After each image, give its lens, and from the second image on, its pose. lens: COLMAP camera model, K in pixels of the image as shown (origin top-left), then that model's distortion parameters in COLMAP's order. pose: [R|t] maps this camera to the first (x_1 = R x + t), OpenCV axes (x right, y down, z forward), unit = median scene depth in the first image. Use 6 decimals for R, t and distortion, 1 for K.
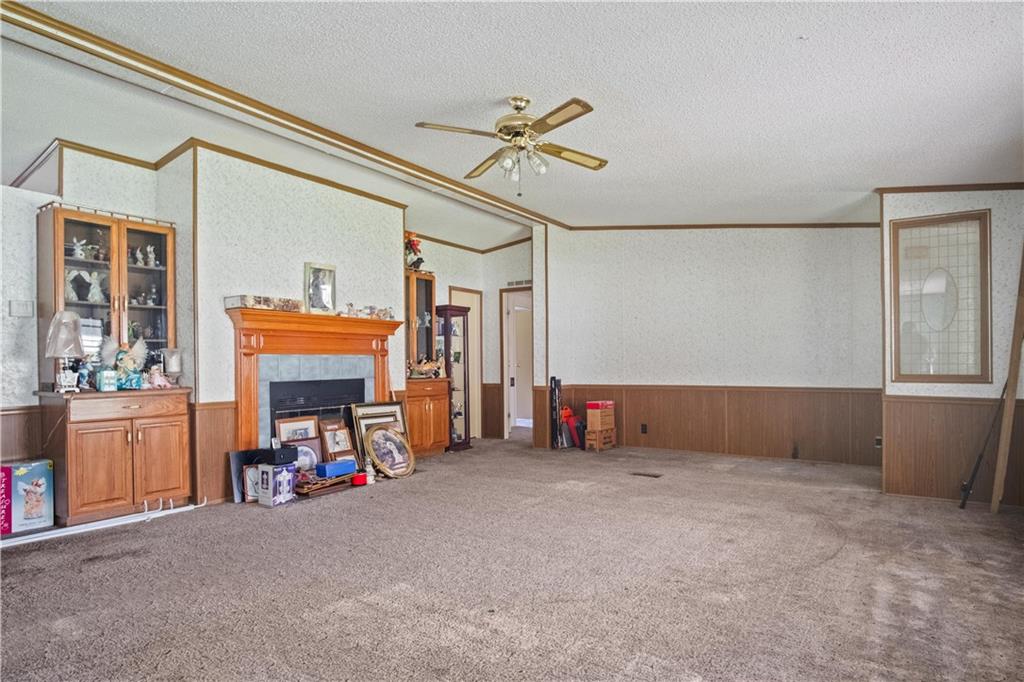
lens RADIAL K [[593.5, 0, 511.5], [0, 593.5, 367.9], [0, 0, 1]] dist [0.001227, 0.000483]
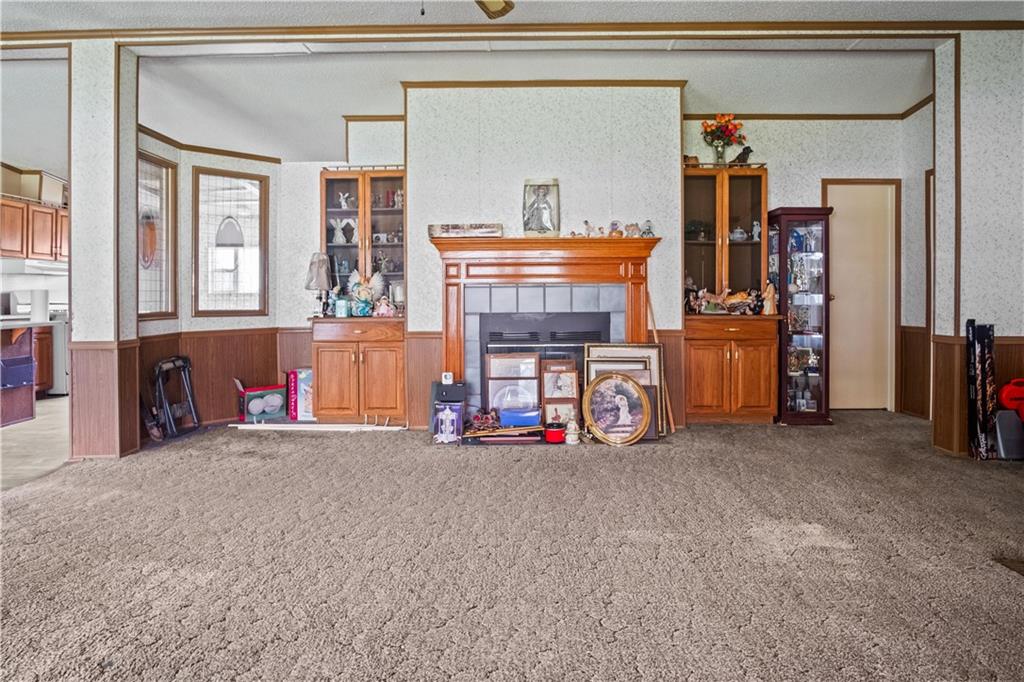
lens RADIAL K [[571.8, 0, 514.1], [0, 571.8, 302.7], [0, 0, 1]] dist [-0.015968, -0.000234]
pose [[0.543335, 0.013229, -0.839412, 0.352918], [-0.005797, 0.999911, 0.012006, -0.004309], [0.839496, -0.001657, 0.543364, 0.497806]]
